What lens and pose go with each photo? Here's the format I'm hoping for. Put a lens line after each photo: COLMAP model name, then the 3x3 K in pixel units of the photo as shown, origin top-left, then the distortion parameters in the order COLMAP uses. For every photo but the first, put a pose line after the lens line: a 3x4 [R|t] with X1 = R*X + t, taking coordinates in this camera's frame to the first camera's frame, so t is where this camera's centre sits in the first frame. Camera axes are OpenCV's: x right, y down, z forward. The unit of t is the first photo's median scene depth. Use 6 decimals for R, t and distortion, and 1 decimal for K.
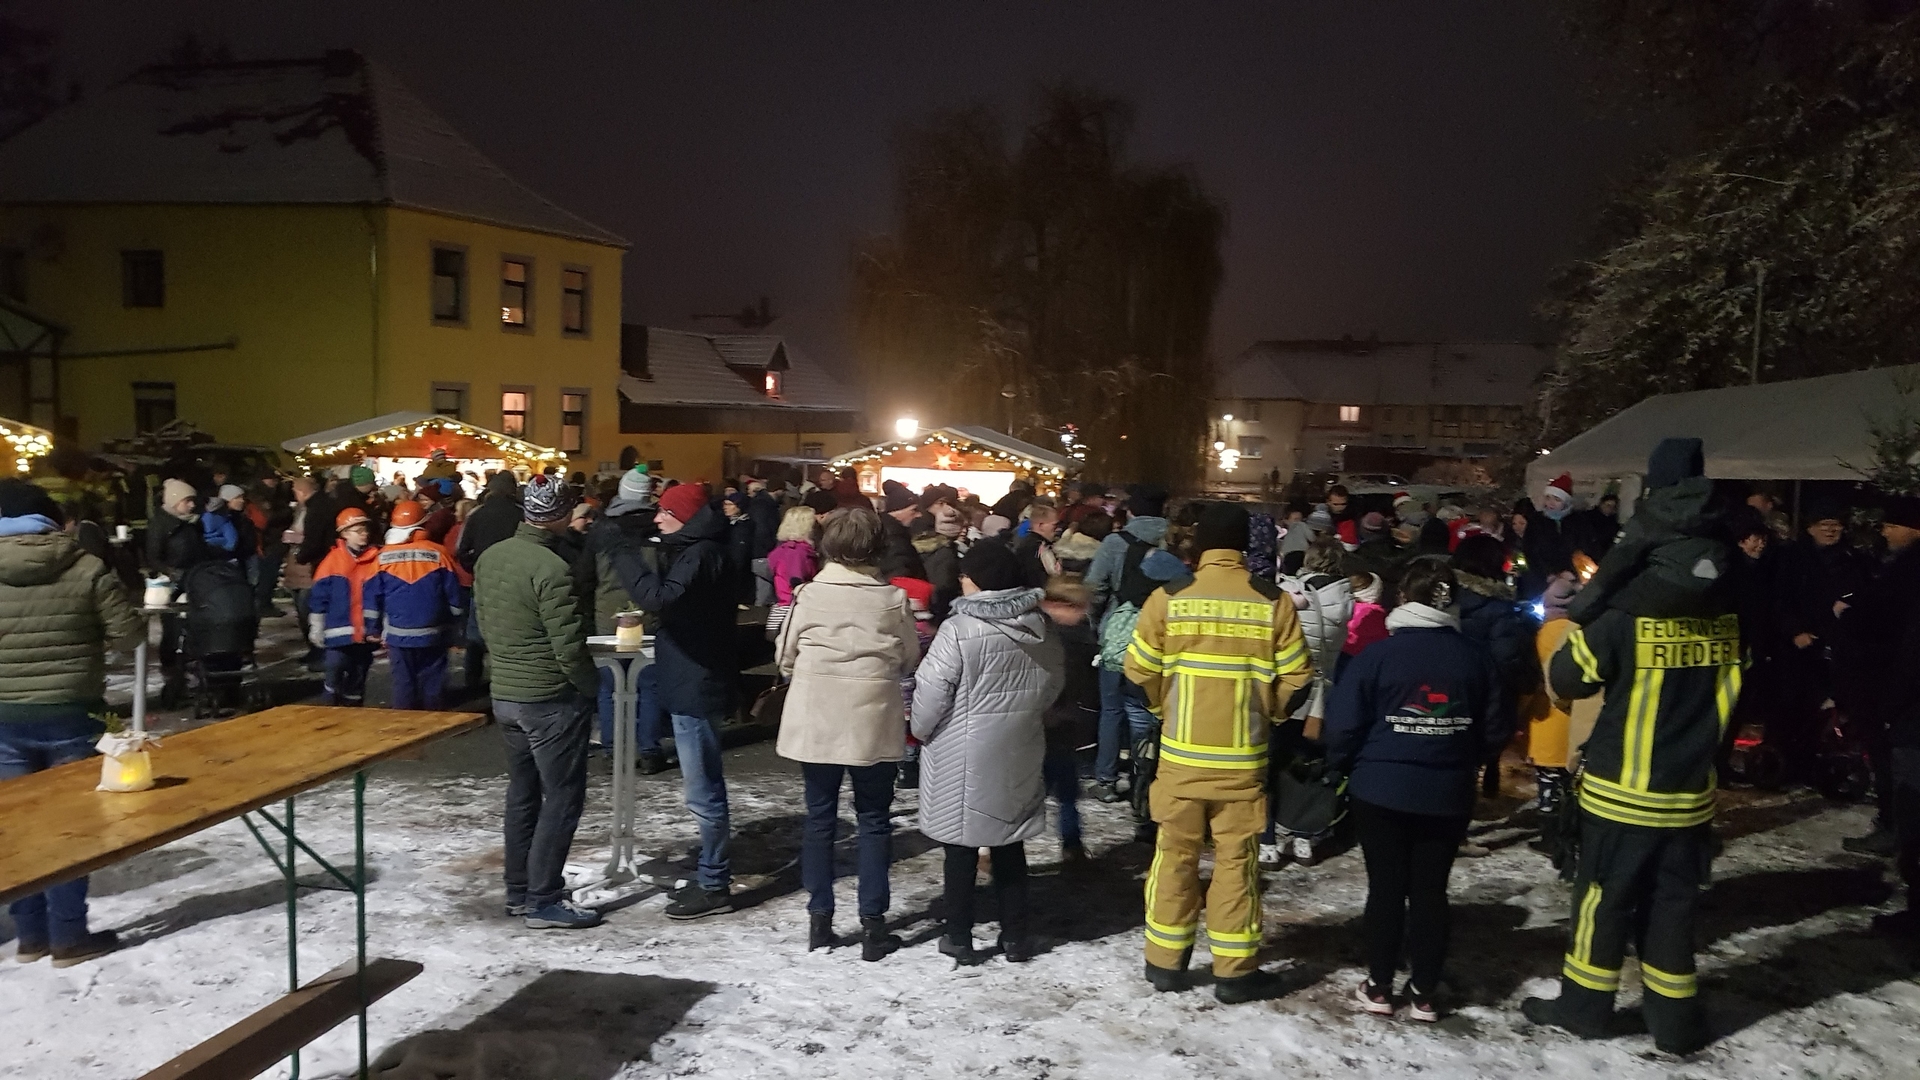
lens RADIAL K [[1550.8, 0, 961.1], [0, 1550.8, 552.7], [0, 0, 1]] dist [0.087116, -0.125798]
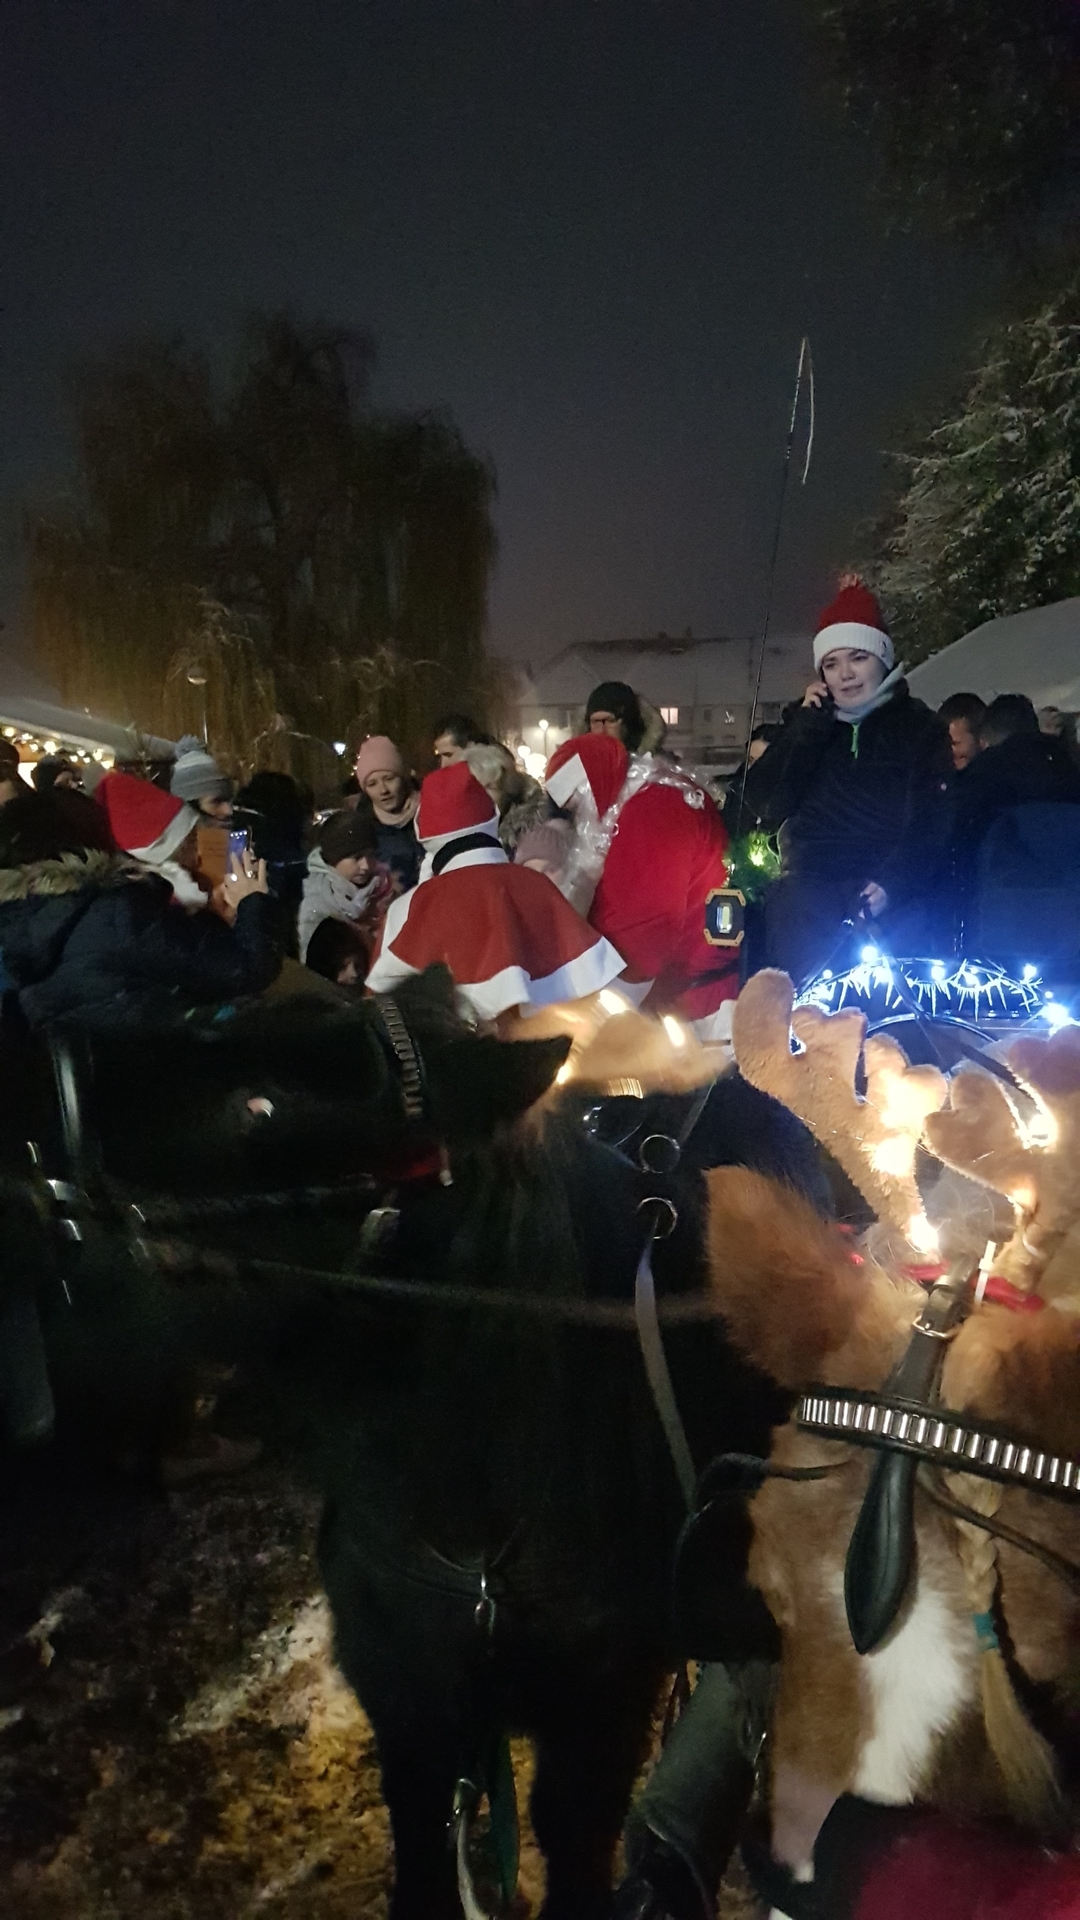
lens RADIAL K [[1550.8, 0, 593.6], [0, 1550.8, 956.6], [0, 0, 1]] dist [0.087116, -0.125798]
pose [[0.981635, -0.071060, 0.177042, 0.112281], [0.061655, 0.996406, 0.058076, 0.001961], [-0.180533, -0.046094, 0.982488, 0.292294]]
